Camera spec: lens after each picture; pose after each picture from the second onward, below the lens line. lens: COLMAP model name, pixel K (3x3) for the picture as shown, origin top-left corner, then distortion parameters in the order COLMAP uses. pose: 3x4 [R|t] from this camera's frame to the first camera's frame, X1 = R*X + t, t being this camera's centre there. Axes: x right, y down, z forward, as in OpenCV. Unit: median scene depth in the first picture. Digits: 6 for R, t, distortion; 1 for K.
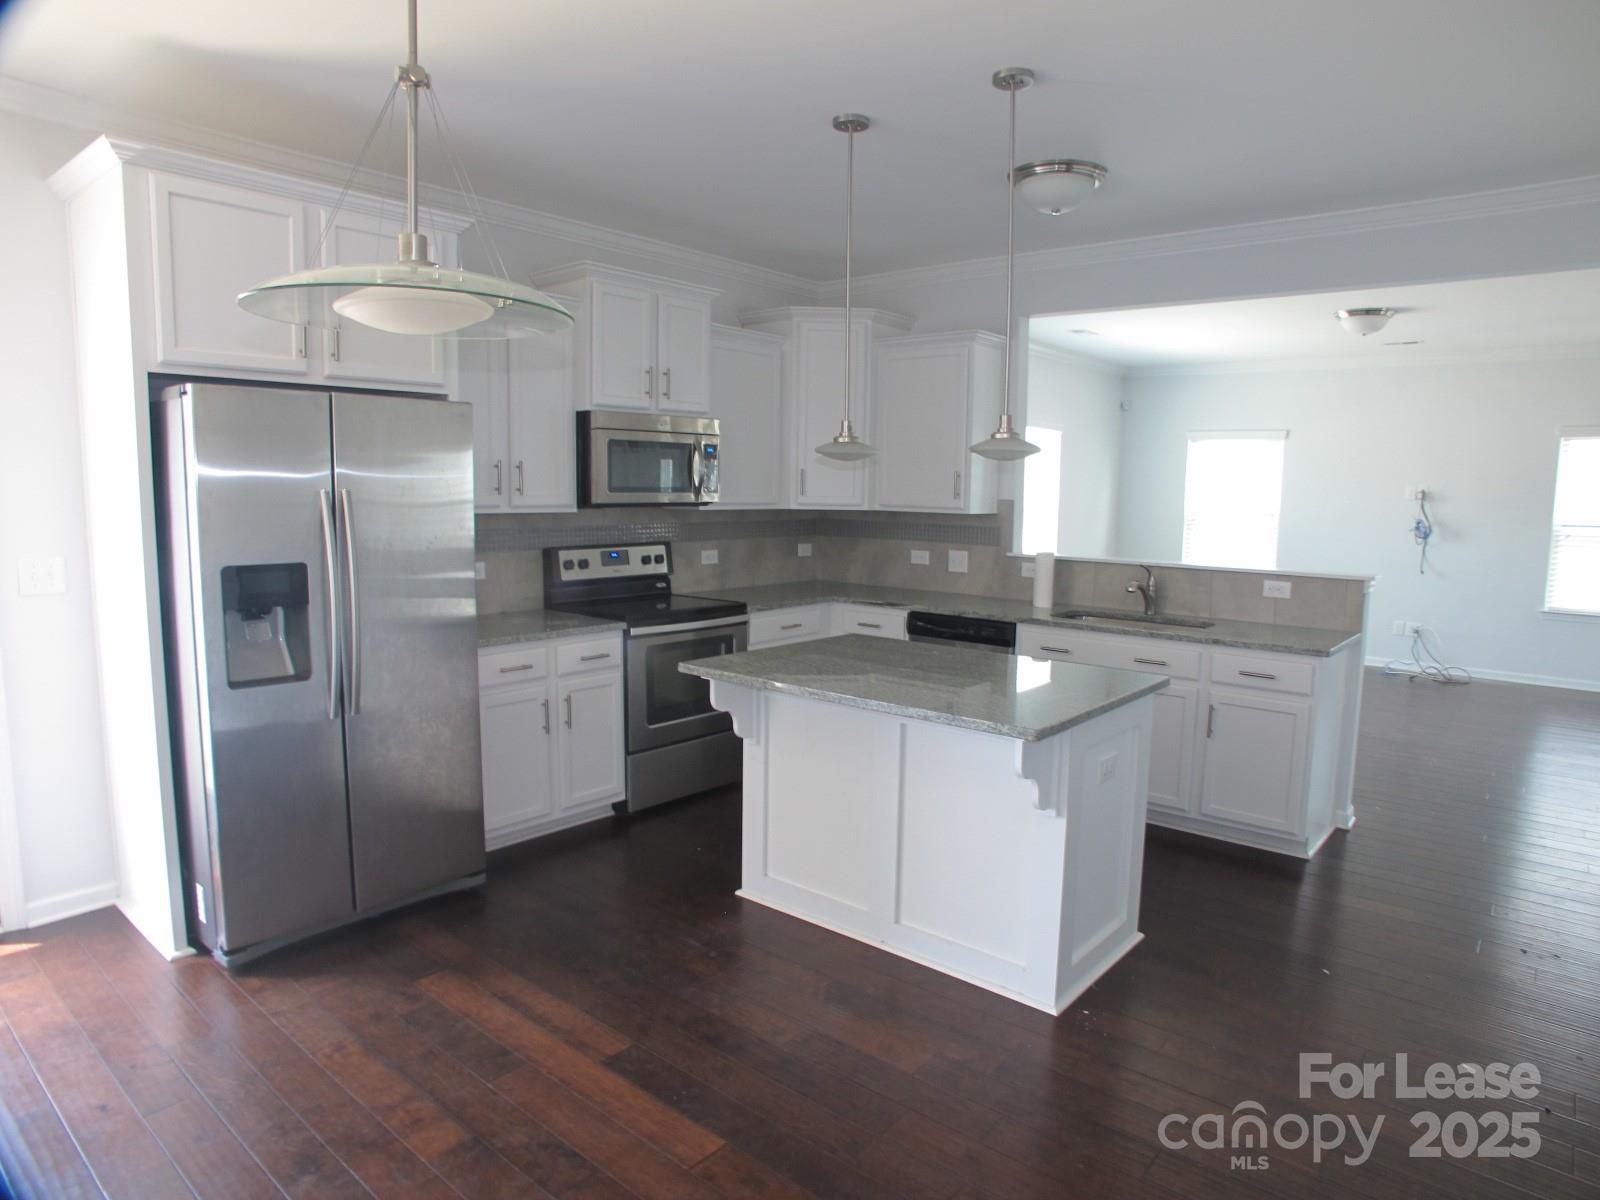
lens RADIAL K [[963.7, 0, 801.7], [0, 963.7, 594.8], [0, 0, 1]] dist [-0.074934, 0.015466]
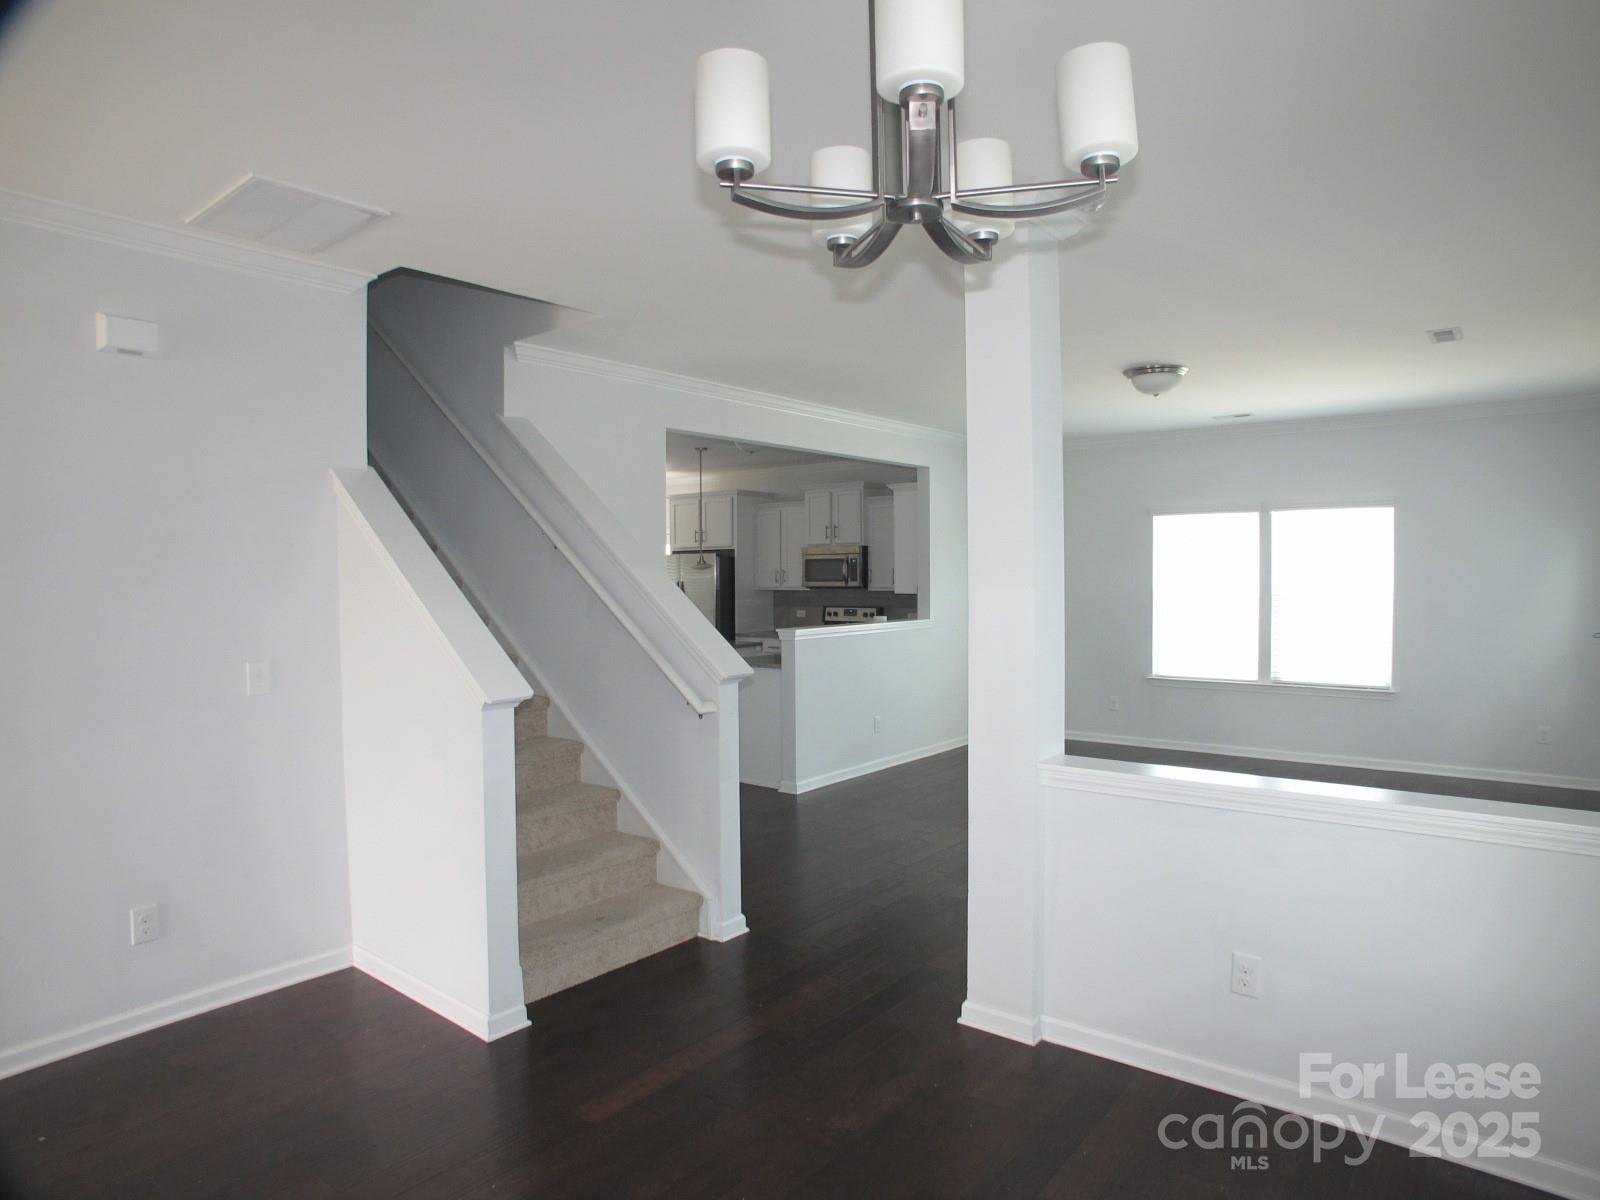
lens RADIAL K [[963.7, 0, 798.1], [0, 963.7, 593.9], [0, 0, 1]] dist [-0.074934, 0.015466]
pose [[0.021107, 0.006003, -0.999759, 1.956903], [-0.108333, 0.994108, 0.003682, -0.075421], [0.993891, 0.108229, 0.021633, 0.843398]]
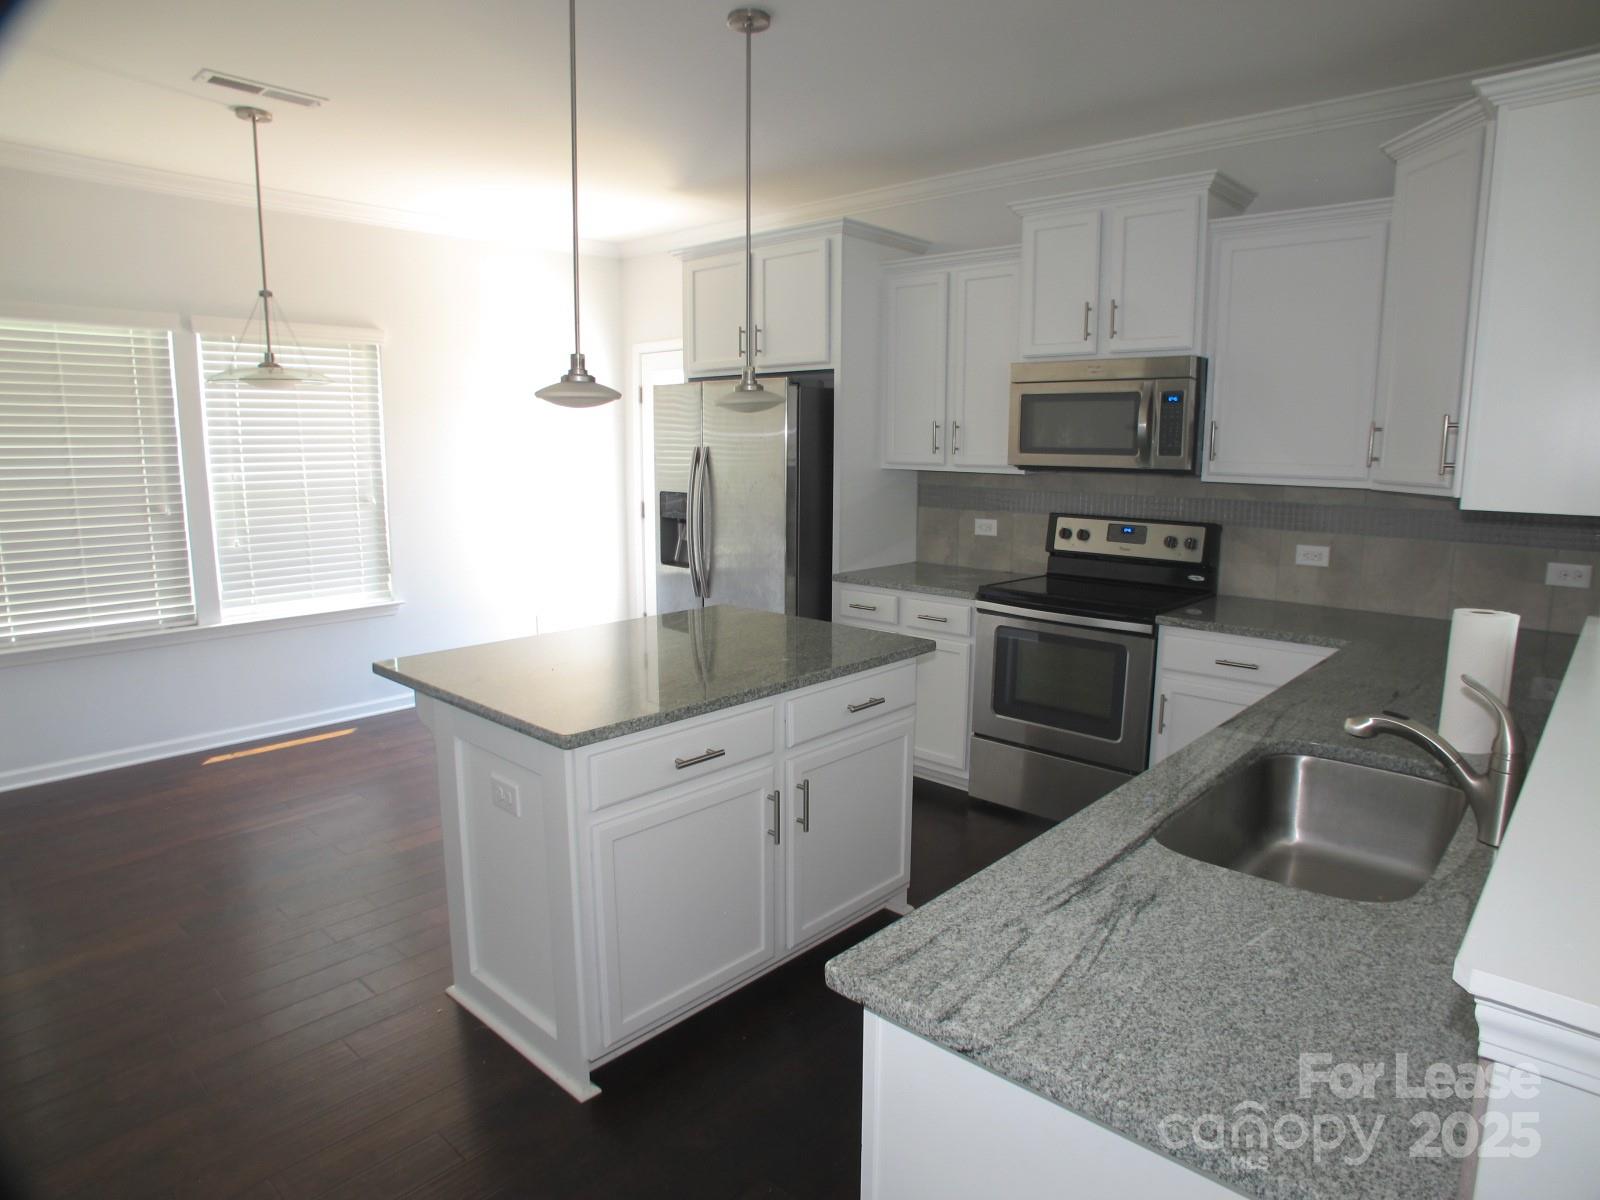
lens RADIAL K [[963.7, 0, 812.4], [0, 963.7, 602.6], [0, 0, 1]] dist [-0.074934, 0.015466]
pose [[-0.022655, 0.151570, -0.988187, 0.655248], [-0.122189, 0.980610, 0.153210, -0.074509], [0.992248, 0.124217, -0.003695, 0.745289]]
